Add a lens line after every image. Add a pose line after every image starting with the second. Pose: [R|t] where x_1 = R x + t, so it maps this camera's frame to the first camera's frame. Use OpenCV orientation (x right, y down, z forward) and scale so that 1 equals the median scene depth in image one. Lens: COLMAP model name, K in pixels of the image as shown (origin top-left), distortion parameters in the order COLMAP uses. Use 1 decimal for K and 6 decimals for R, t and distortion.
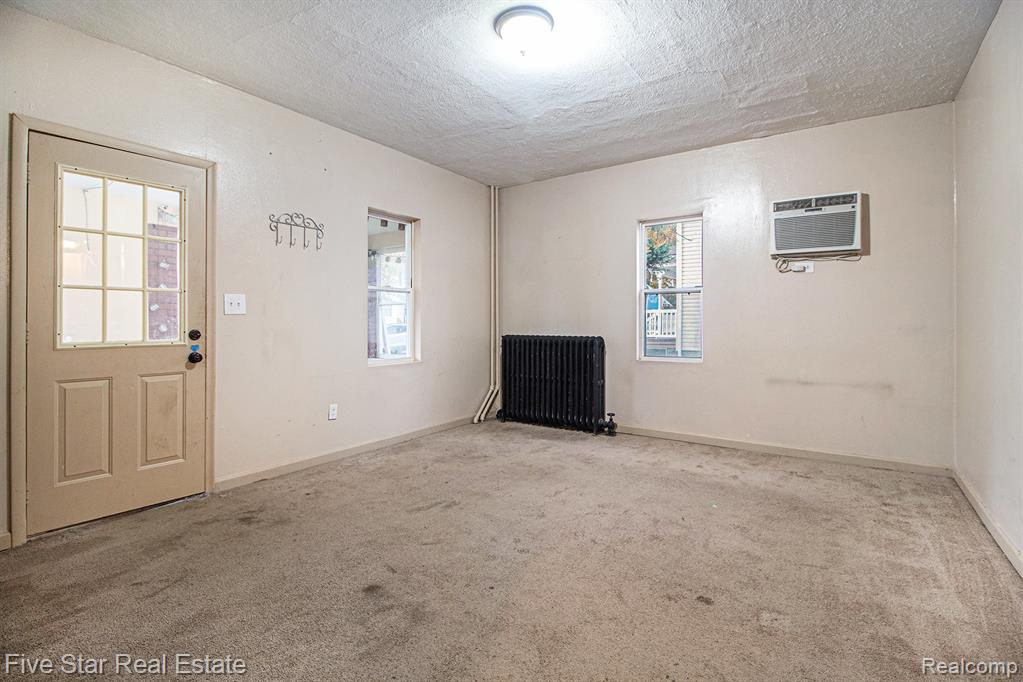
lens RADIAL K [[475.0, 0, 518.8], [0, 475.0, 318.3], [0, 0, 1]] dist [-0.000991, -0.000722]
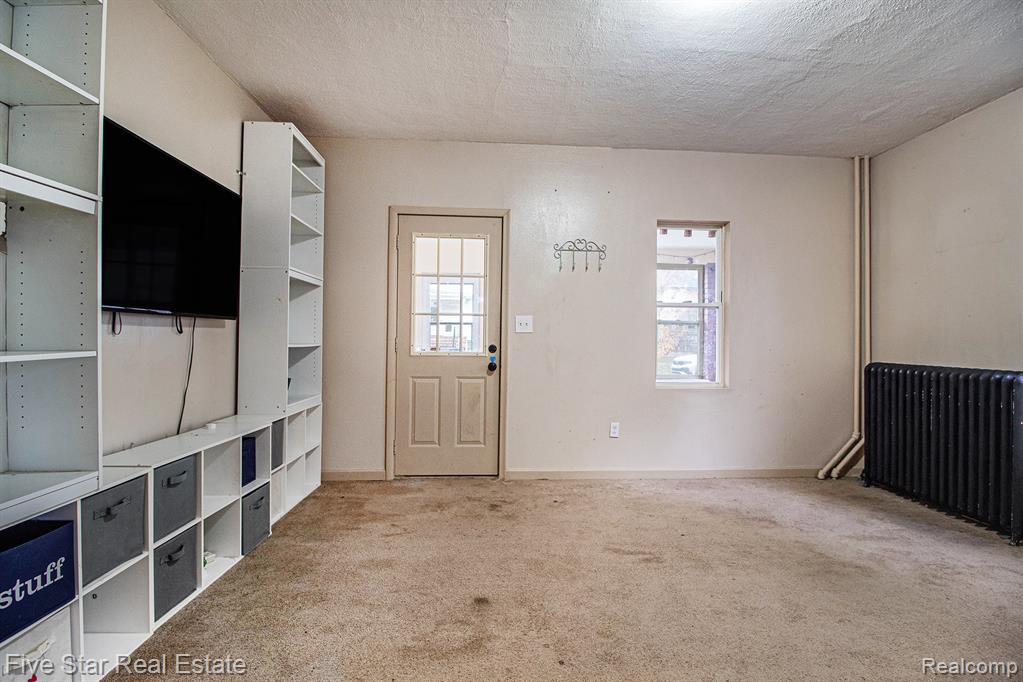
lens RADIAL K [[483.1, 0, 520.5], [0, 483.1, 323.2], [0, 0, 1]] dist [0.012876, -0.013268]
pose [[0.622913, -0.010670, -0.782218, 0.366746], [-0.008793, 0.999748, -0.020640, -0.007461], [0.782241, 0.019735, 0.622663, 0.257094]]
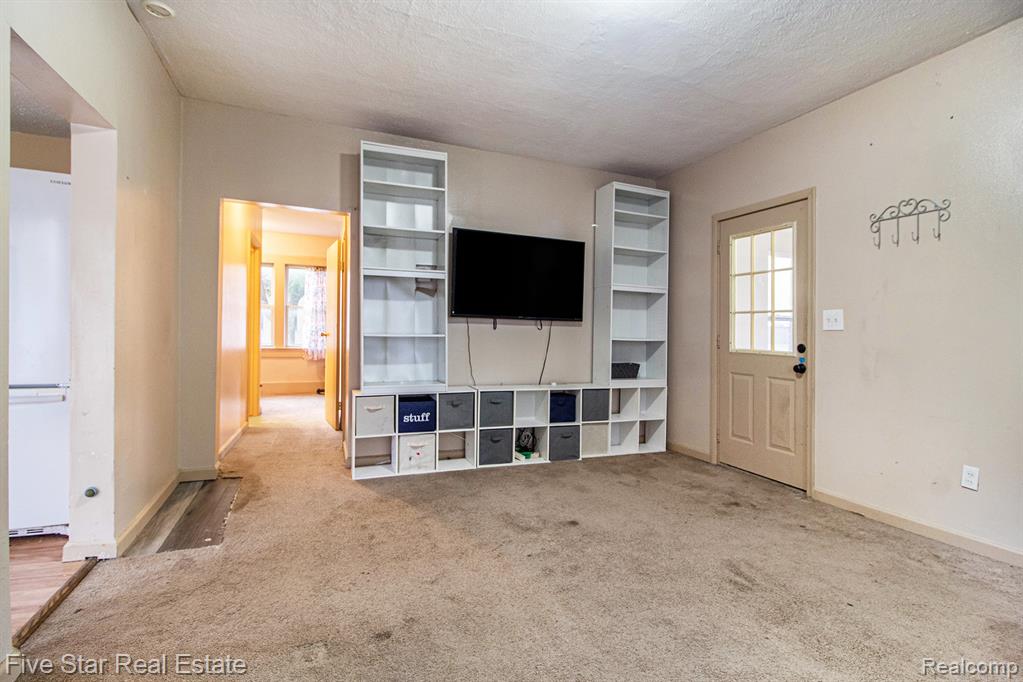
lens RADIAL K [[480.0, 0, 524.5], [0, 480.0, 332.4], [0, 0, 1]] dist [0.000147, -0.012448]
pose [[-0.525699, -0.005948, -0.850650, 0.626752], [-0.013995, 0.999901, 0.001657, 0.004168], [0.850556, 0.012776, -0.525730, 1.037831]]
